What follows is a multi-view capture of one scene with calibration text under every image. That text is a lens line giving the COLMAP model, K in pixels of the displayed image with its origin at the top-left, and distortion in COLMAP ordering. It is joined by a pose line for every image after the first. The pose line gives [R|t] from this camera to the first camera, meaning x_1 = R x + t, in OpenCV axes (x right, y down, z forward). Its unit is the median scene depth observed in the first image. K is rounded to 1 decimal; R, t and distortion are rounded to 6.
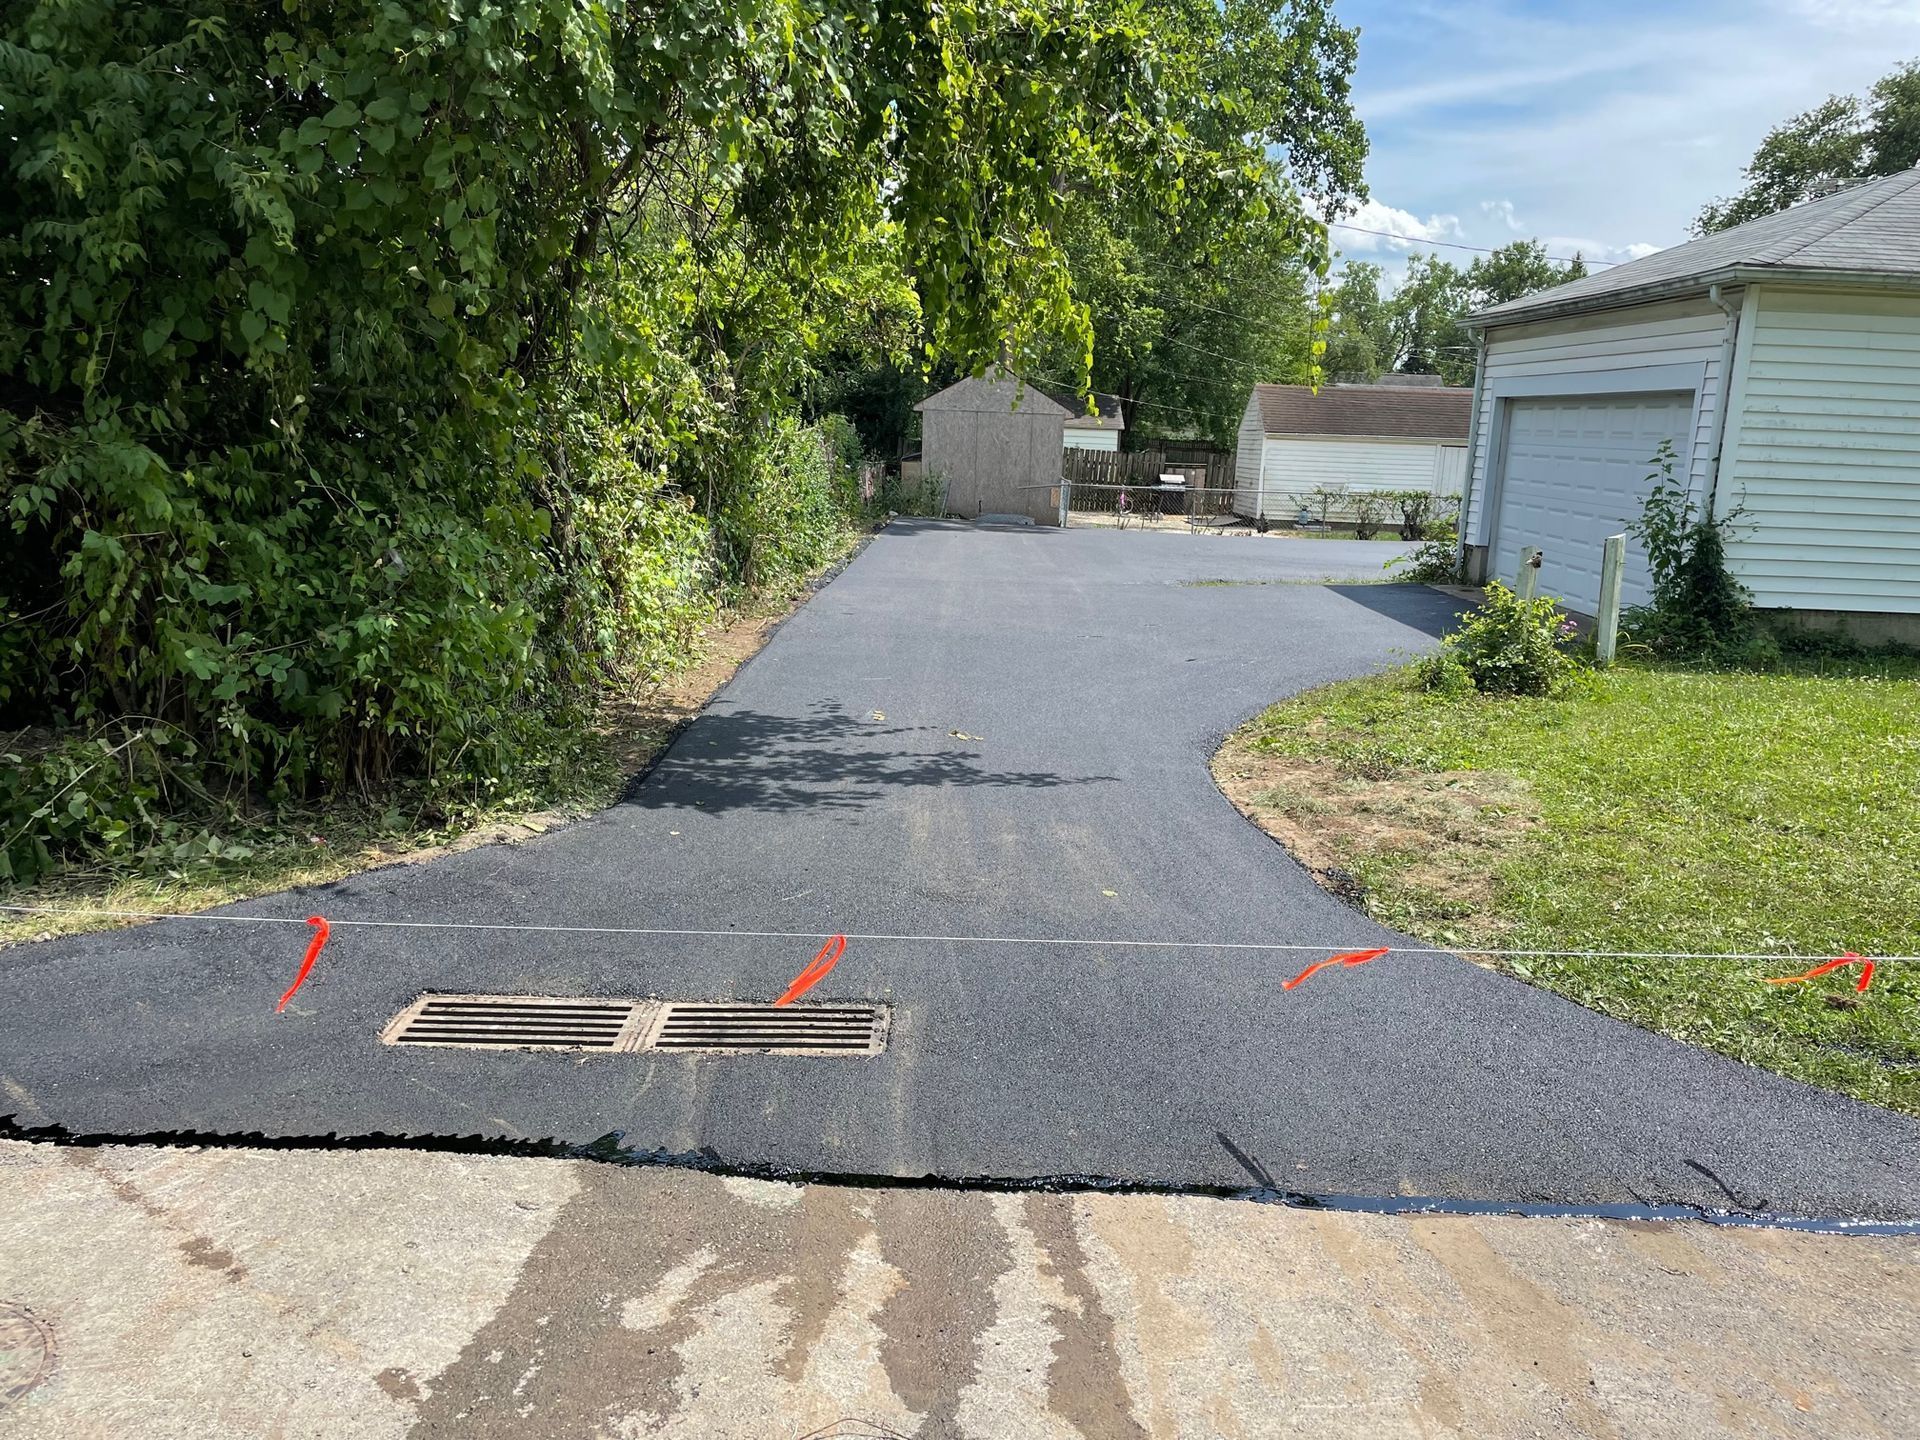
lens RADIAL K [[1435.2, 0, 1008.9], [0, 1435.2, 716.9], [0, 0, 1]] dist [0.081044, -0.124706]
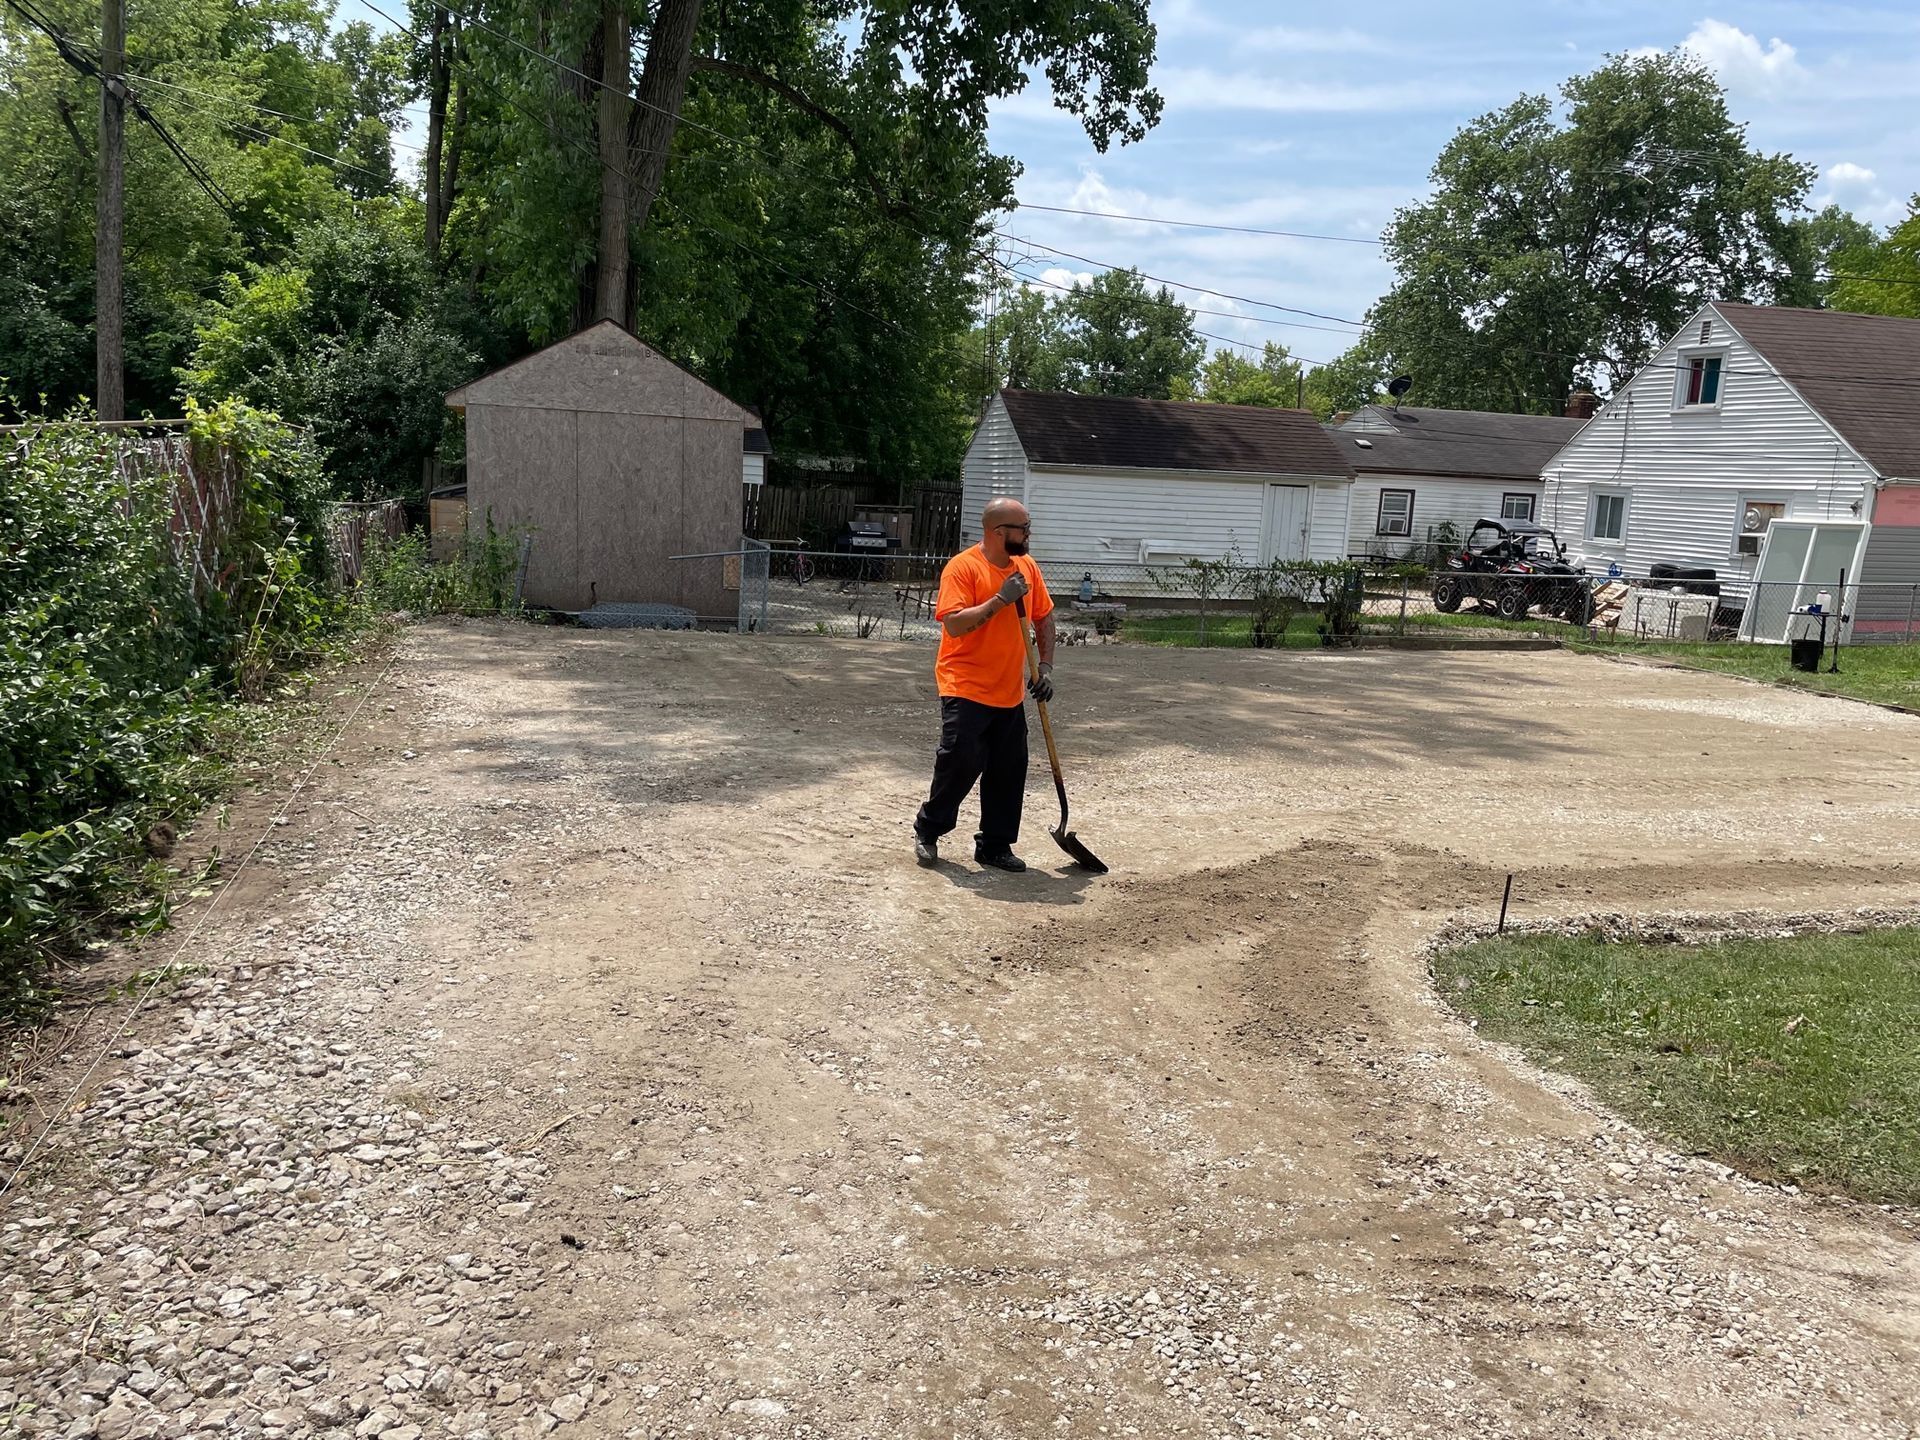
lens RADIAL K [[1460.9, 0, 960.0], [0, 1460.9, 720.0], [0, 0, 1]] dist [0.056918, -0.079142]
pose [[0.965974, -0.033712, 0.256434, -0.021178], [0.039195, 0.999099, -0.016302, -0.063835], [-0.255654, 0.025798, 0.966424, 0.334963]]
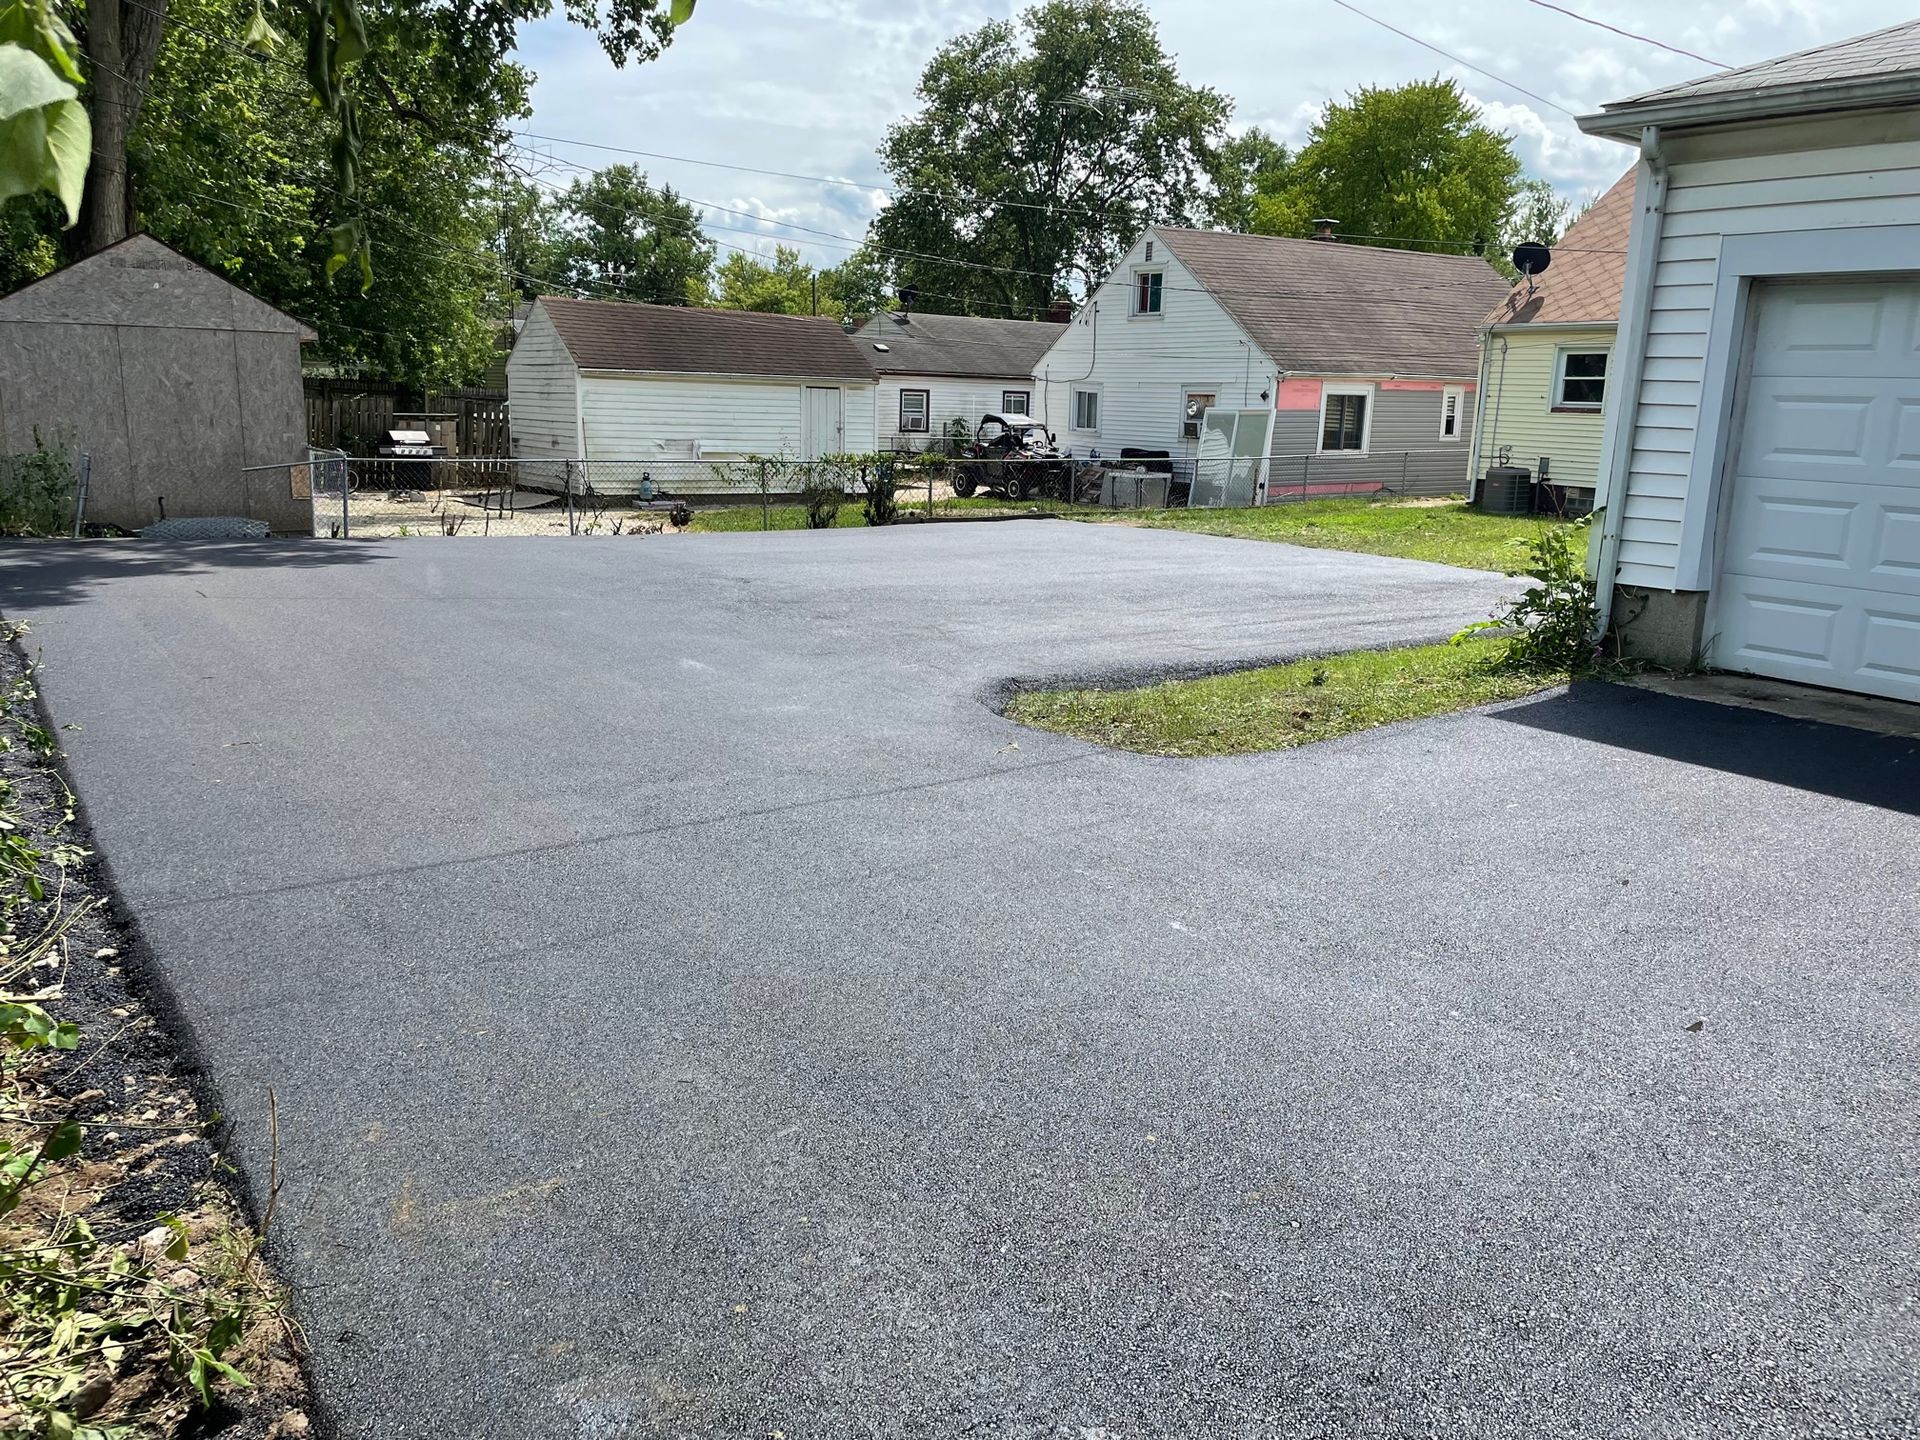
lens RADIAL K [[1435.2, 0, 1008.9], [0, 1435.2, 716.9], [0, 0, 1]] dist [0.081044, -0.124706]
pose [[0.816727, -0.139951, 0.559796, -0.054974], [0.117395, 0.990153, 0.076265, -0.055461], [-0.564957, 0.003430, 0.825114, 0.286324]]
